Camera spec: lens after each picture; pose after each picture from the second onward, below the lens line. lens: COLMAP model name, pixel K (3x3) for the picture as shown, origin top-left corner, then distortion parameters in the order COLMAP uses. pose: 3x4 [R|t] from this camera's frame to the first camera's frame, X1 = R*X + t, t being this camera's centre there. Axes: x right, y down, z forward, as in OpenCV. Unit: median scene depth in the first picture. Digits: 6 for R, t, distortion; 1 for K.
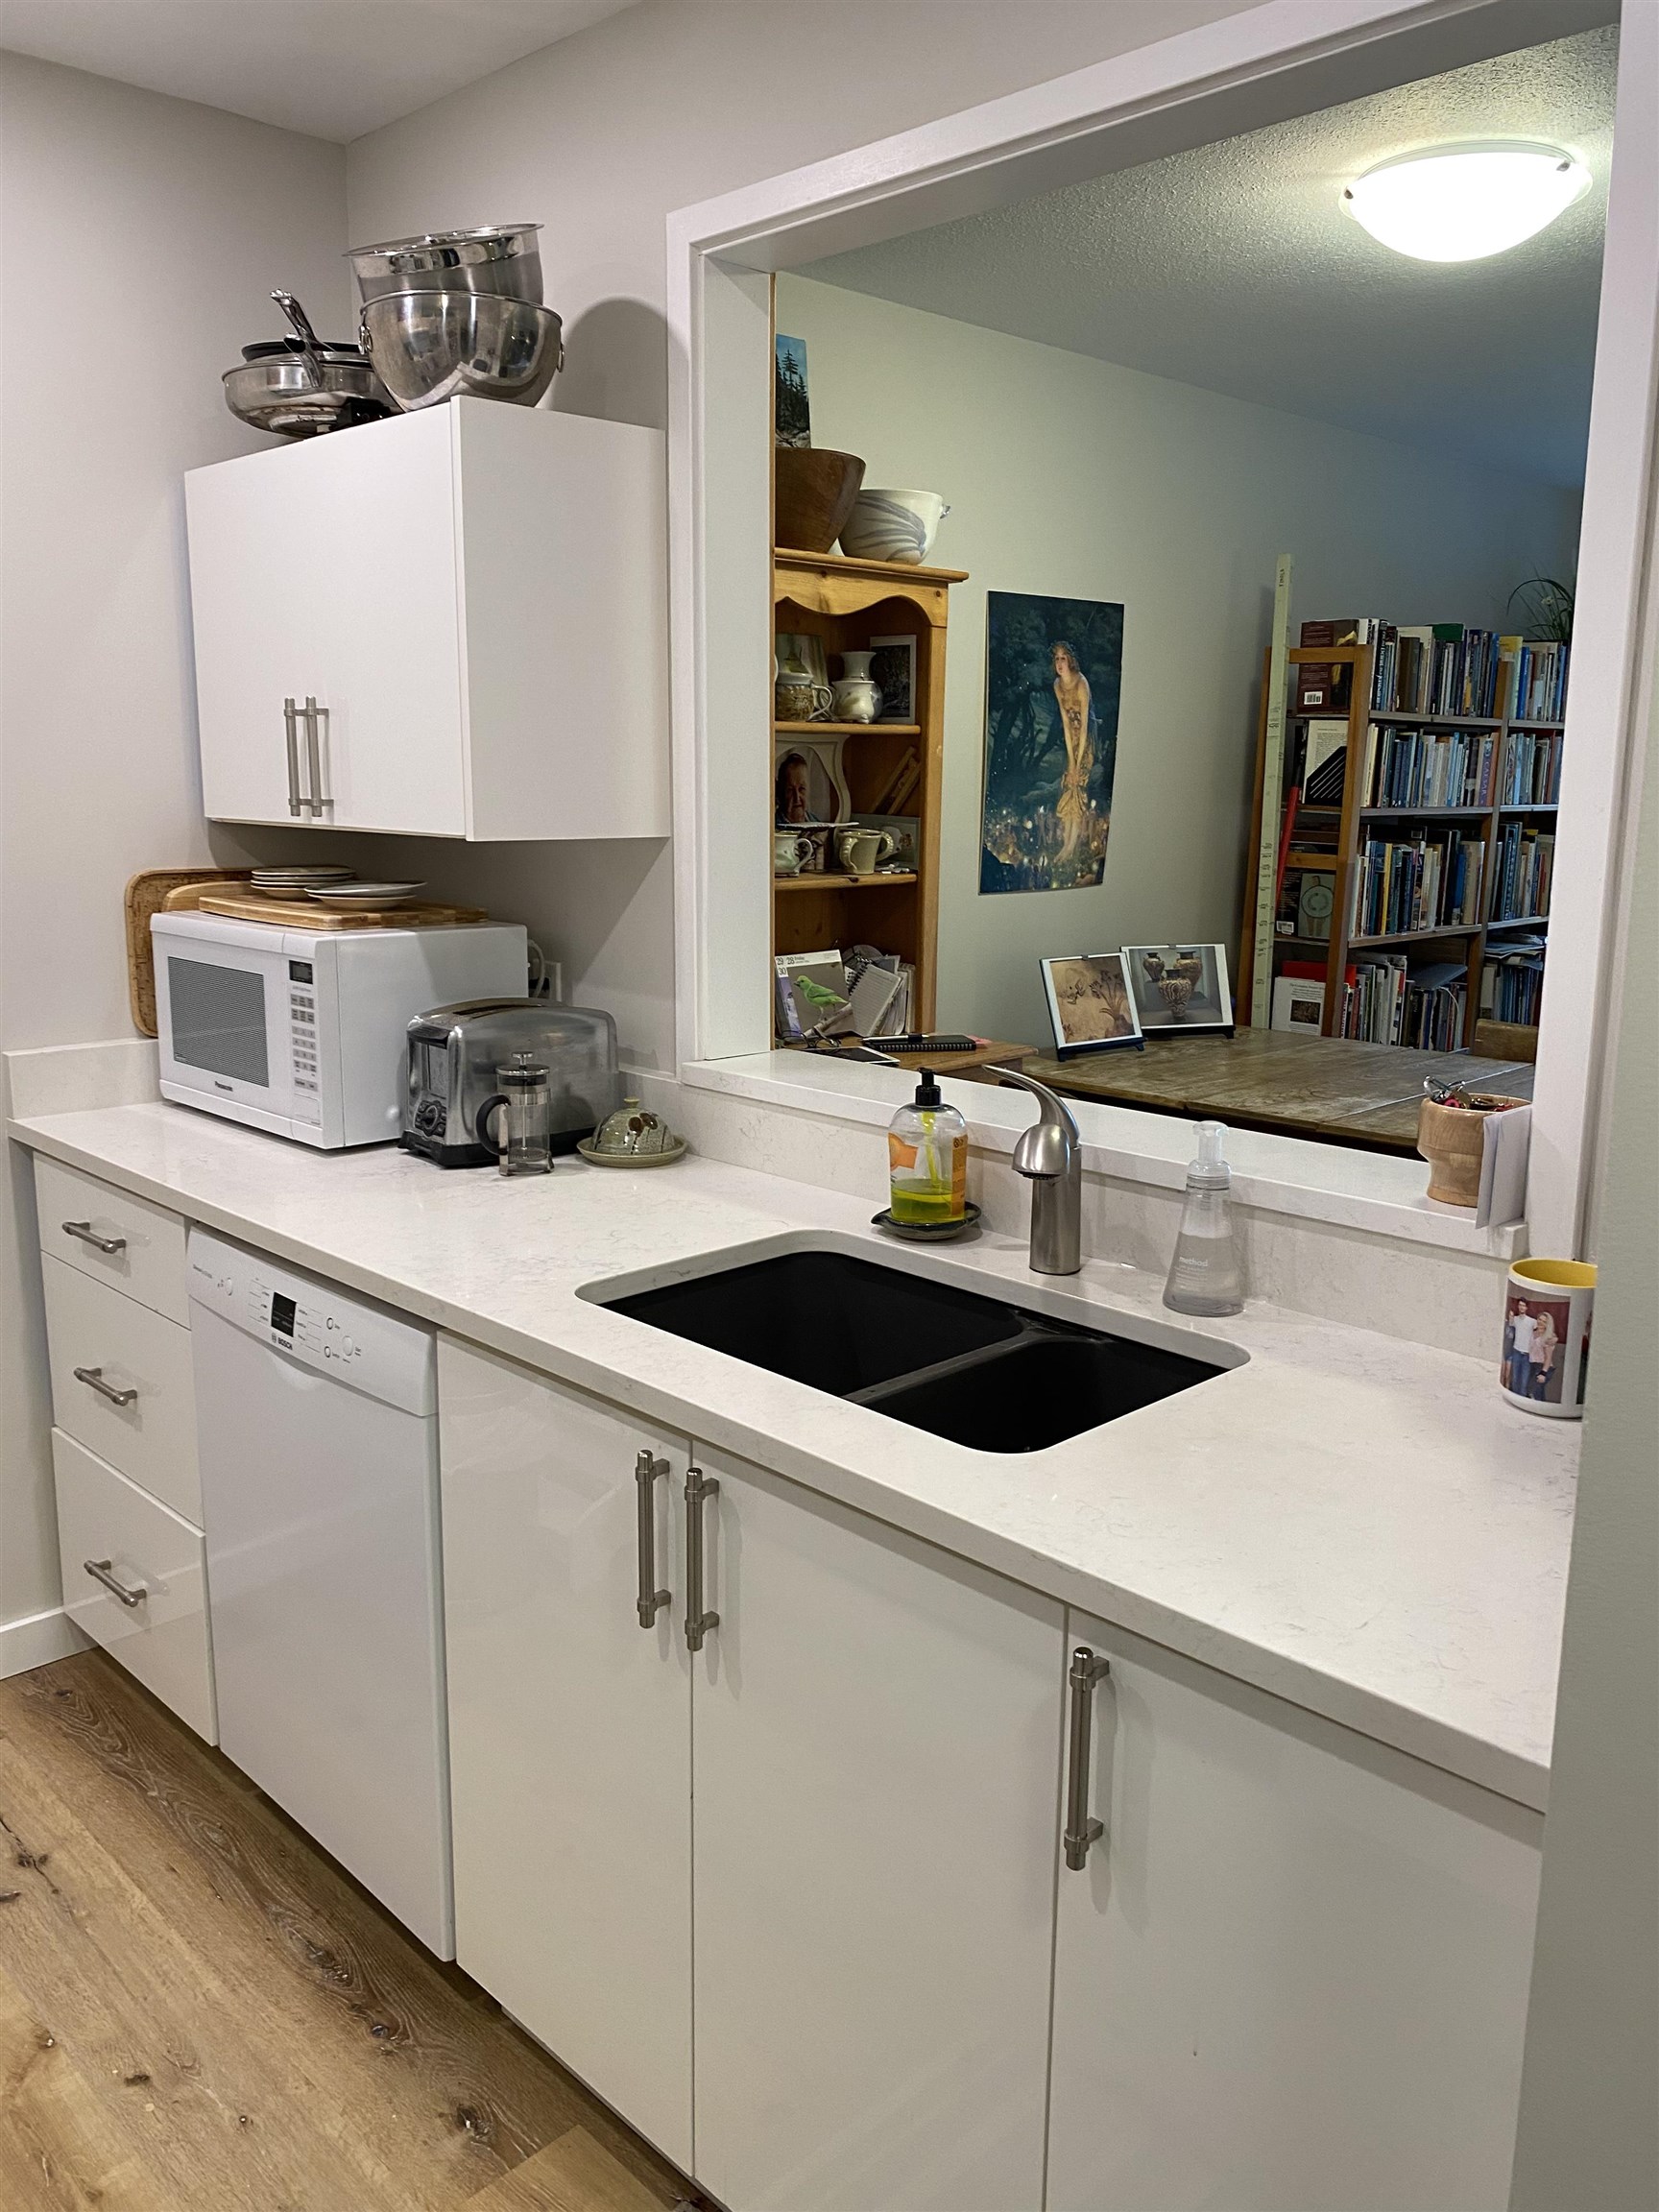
lens RADIAL K [[1684.3, 0, 840.6], [0, 1684.3, 1169.8], [0, 0, 1]] dist [0.003214, 0.002278]
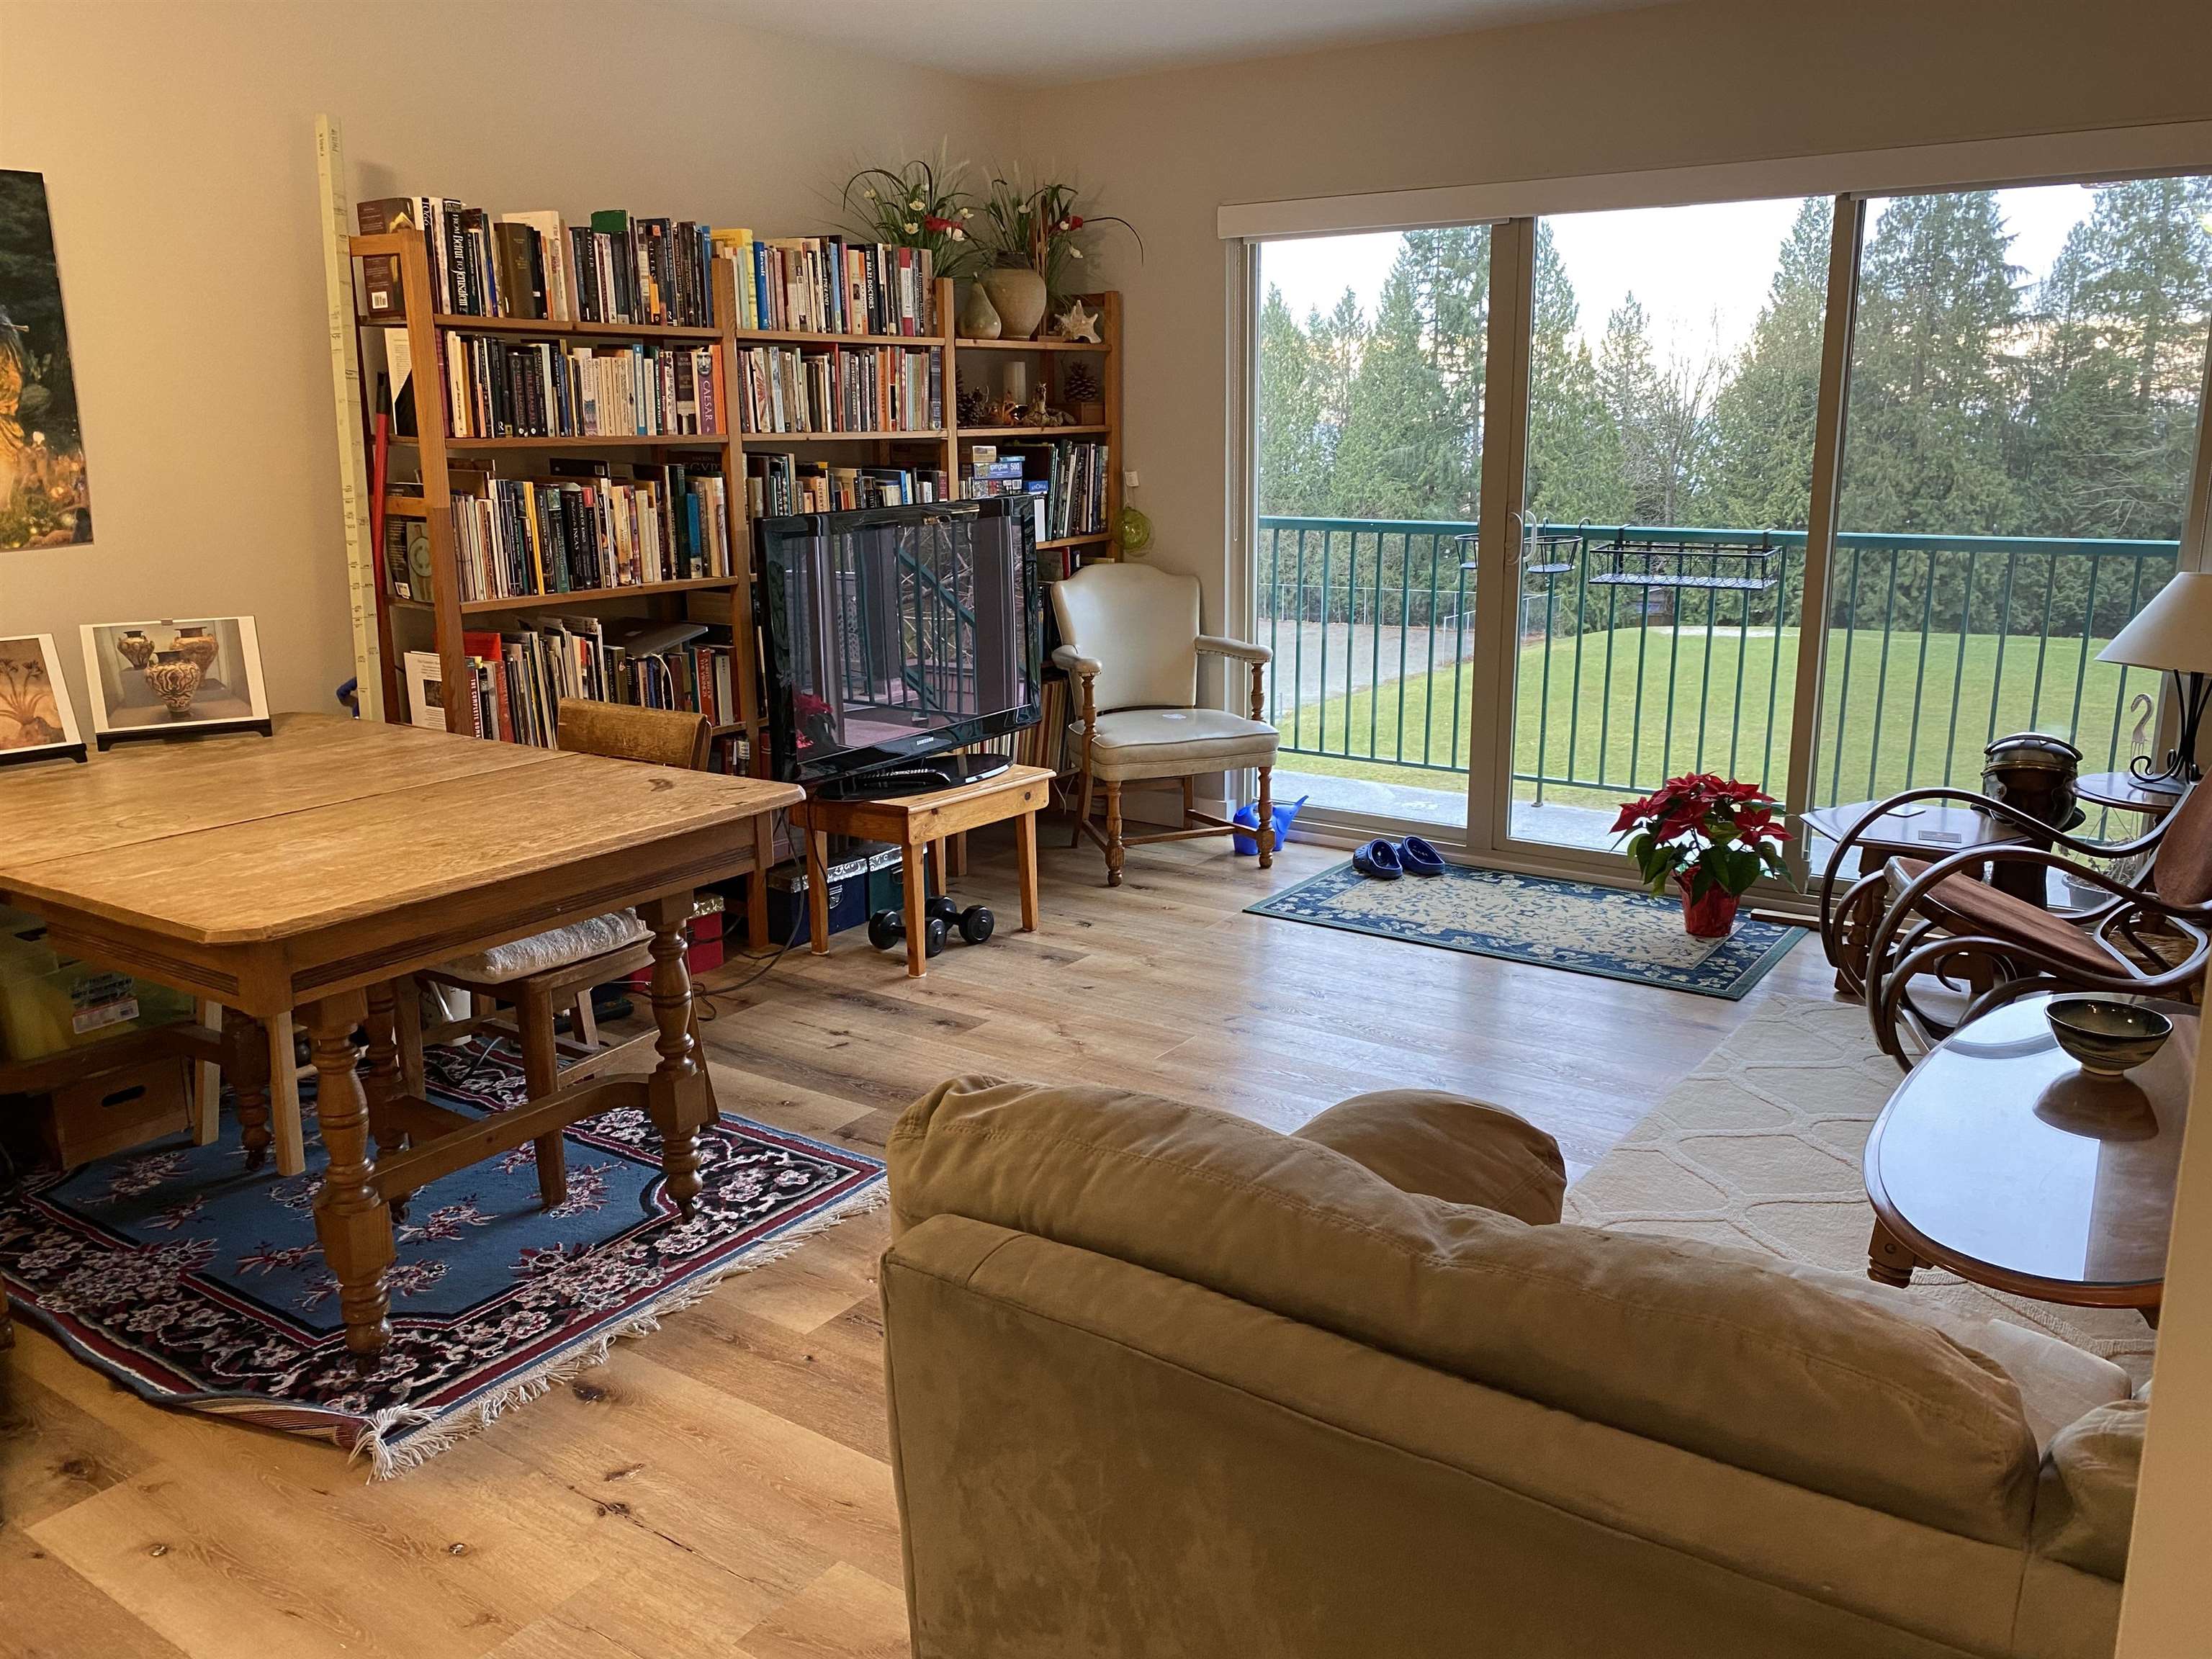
lens RADIAL K [[1684.3, 0, 1121.8], [0, 1684.3, 841.3], [0, 0, 1]] dist [0.003214, 0.002278]
pose [[0.983328, -0.057301, 0.172578, 0.490989], [0.054075, 0.998264, 0.023338, -0.026515], [-0.173616, -0.013617, 0.984719, 0.162271]]
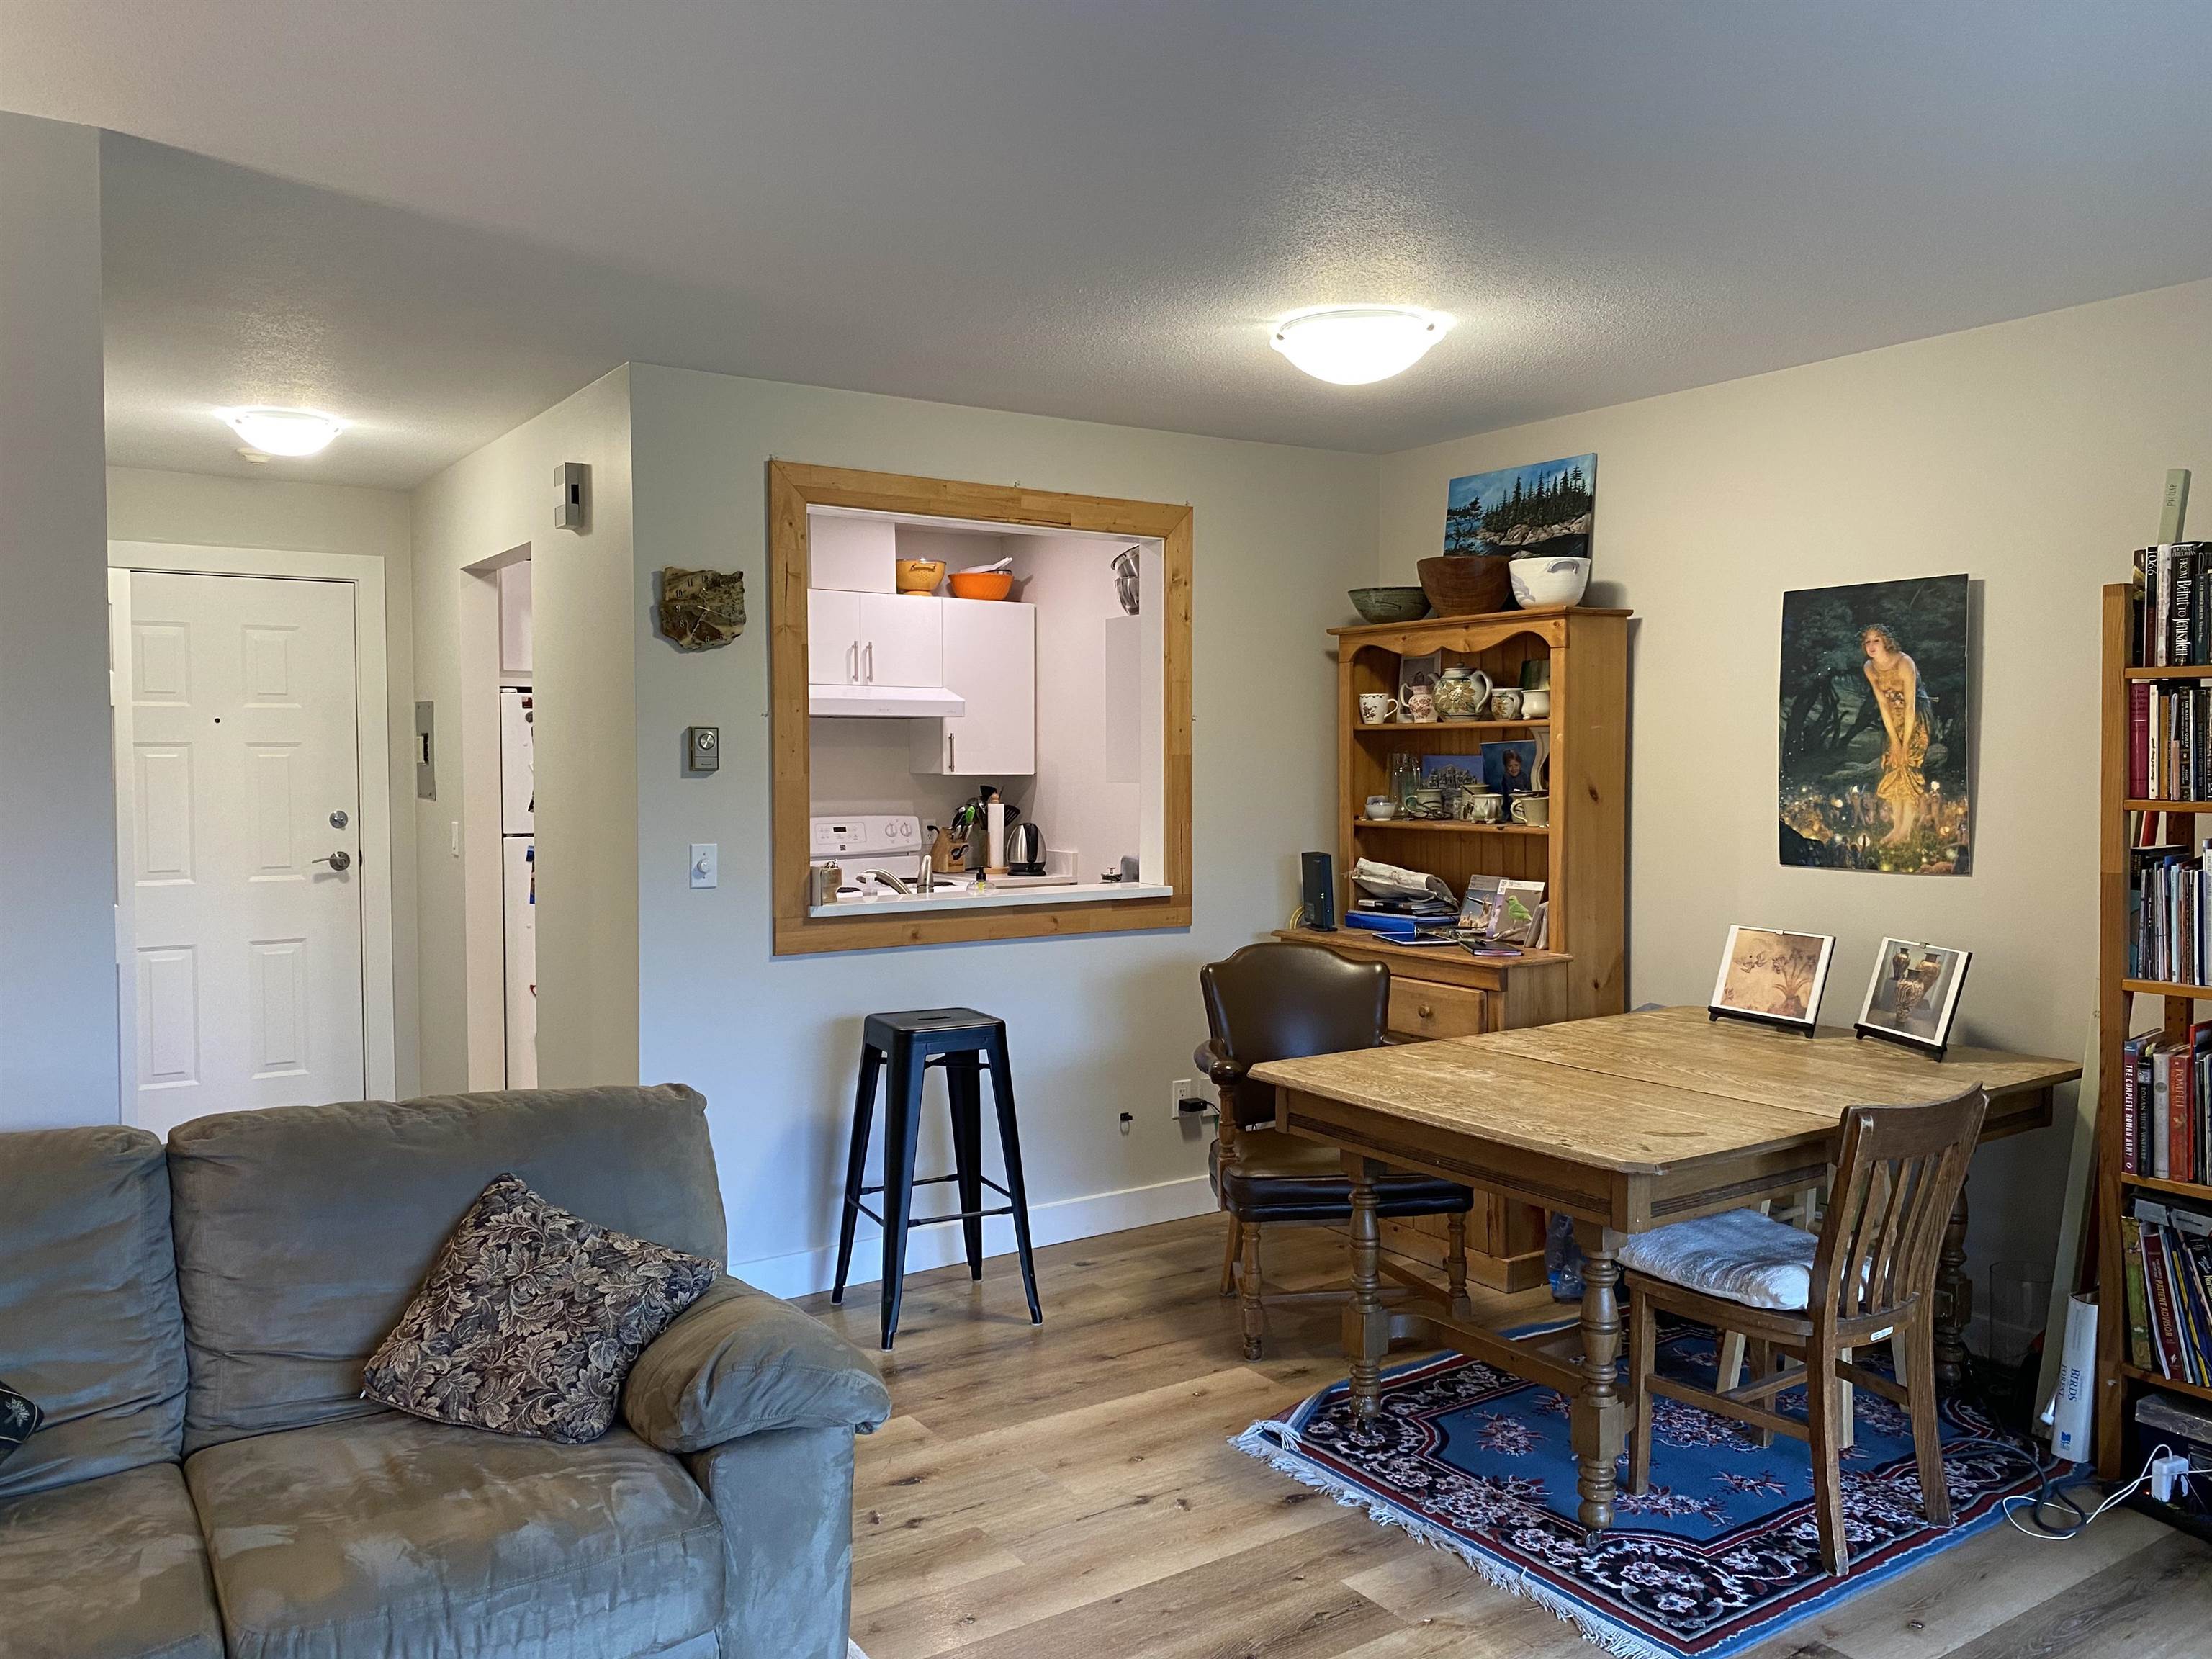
lens RADIAL K [[1684.3, 0, 1114.9], [0, 1684.3, 827.2], [0, 0, 1]] dist [0.003214, 0.002278]
pose [[-0.184184, 0.040045, -0.982076, 1.143602], [-0.225165, 0.970879, 0.081817, -0.170188], [0.956753, 0.236198, -0.169804, 0.735168]]
